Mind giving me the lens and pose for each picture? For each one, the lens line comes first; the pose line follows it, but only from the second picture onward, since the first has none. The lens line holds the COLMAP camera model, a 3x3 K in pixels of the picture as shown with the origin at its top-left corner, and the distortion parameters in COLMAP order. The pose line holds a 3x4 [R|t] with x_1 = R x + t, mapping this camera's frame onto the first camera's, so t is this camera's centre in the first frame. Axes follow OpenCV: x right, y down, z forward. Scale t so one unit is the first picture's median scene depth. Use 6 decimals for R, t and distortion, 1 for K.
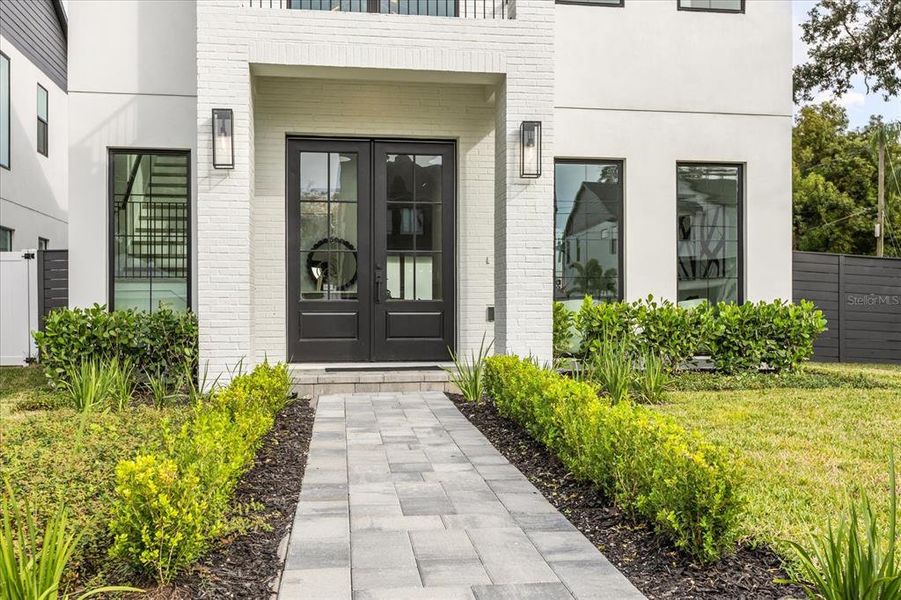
lens RADIAL K [[1059.6, 0, 450.5], [0, 1059.6, 300.0], [0, 0, 1]] dist [-0.003422, 0.001477]
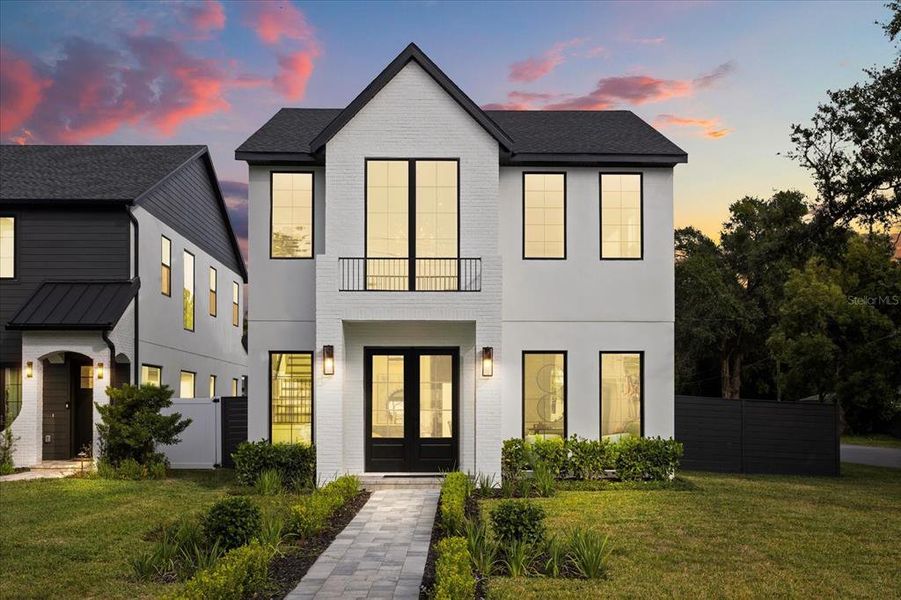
lens RADIAL K [[1656.3, 0, 450.5], [0, 1656.3, 300.0], [0, 0, 1]] dist [-0.029842, -0.089203]
pose [[0.986477, -0.004817, -0.163827, 0.449248], [0.000622, 0.999671, -0.025649, -0.159729], [0.163897, 0.025200, 0.986156, -1.751282]]
